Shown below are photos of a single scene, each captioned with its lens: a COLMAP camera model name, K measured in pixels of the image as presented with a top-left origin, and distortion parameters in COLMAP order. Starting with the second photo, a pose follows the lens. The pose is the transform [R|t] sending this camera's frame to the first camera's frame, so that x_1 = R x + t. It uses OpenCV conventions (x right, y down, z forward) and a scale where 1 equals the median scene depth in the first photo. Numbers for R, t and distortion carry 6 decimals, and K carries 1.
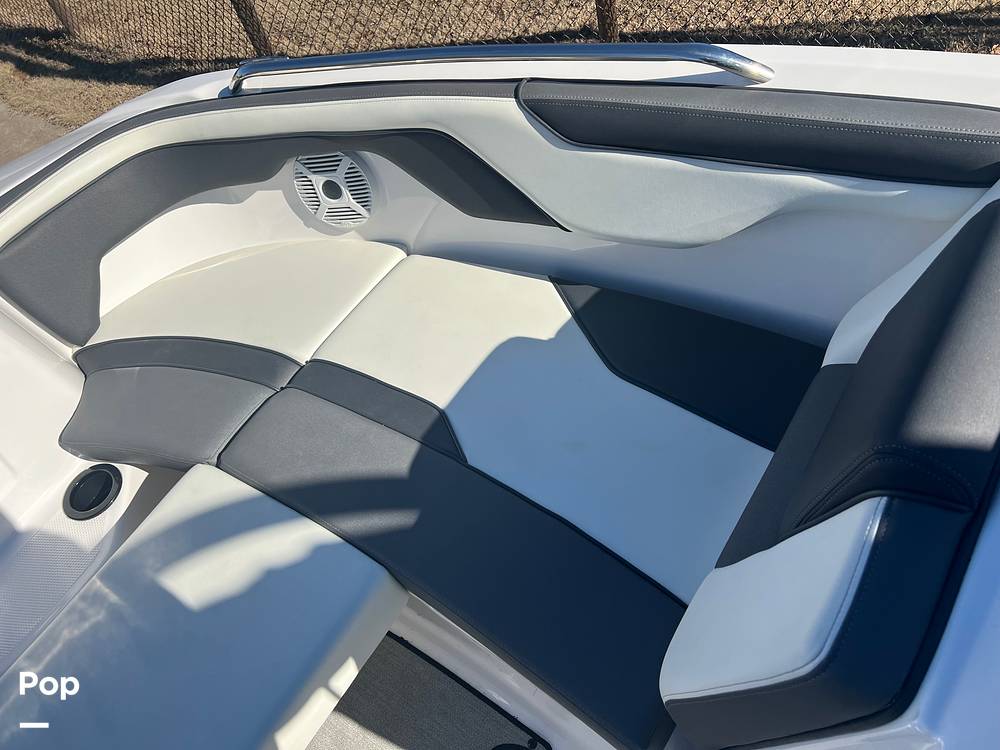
lens RADIAL K [[737.4, 0, 504.0], [0, 737.4, 370.1], [0, 0, 1]] dist [0.054751, -0.065631]
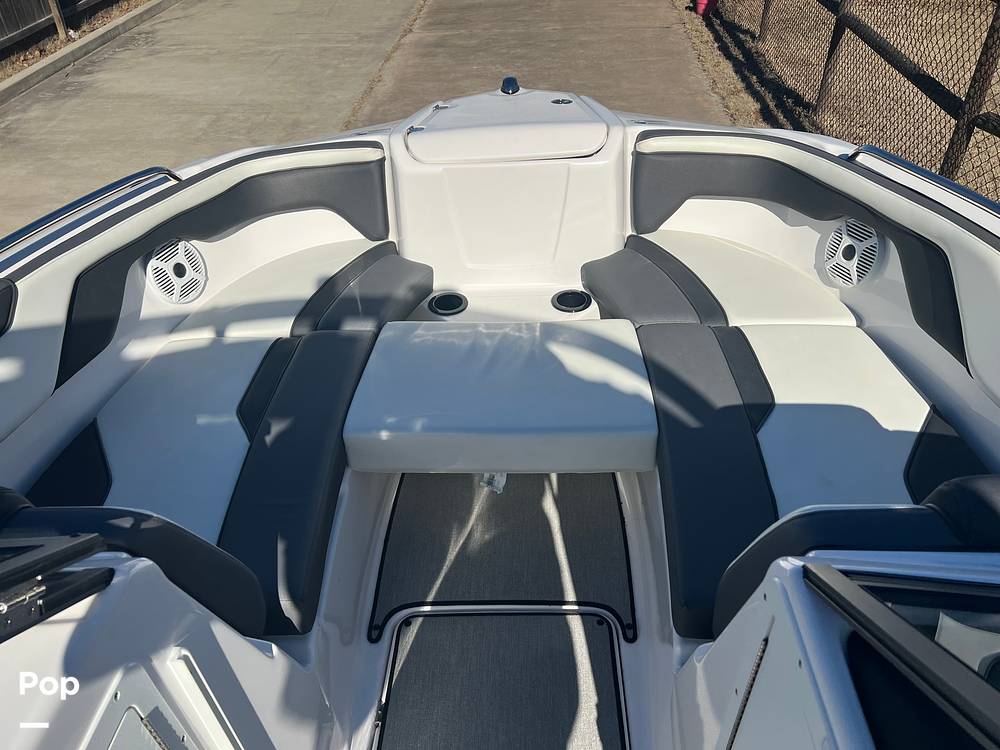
lens RADIAL K [[737.4, 0, 504.0], [0, 737.4, 370.1], [0, 0, 1]] dist [0.054751, -0.065631]
pose [[0.524942, 0.656868, -0.541258, 0.297491], [-0.724227, 0.678794, 0.121385, 0.178759], [0.447137, 0.328273, 0.832049, -0.287097]]
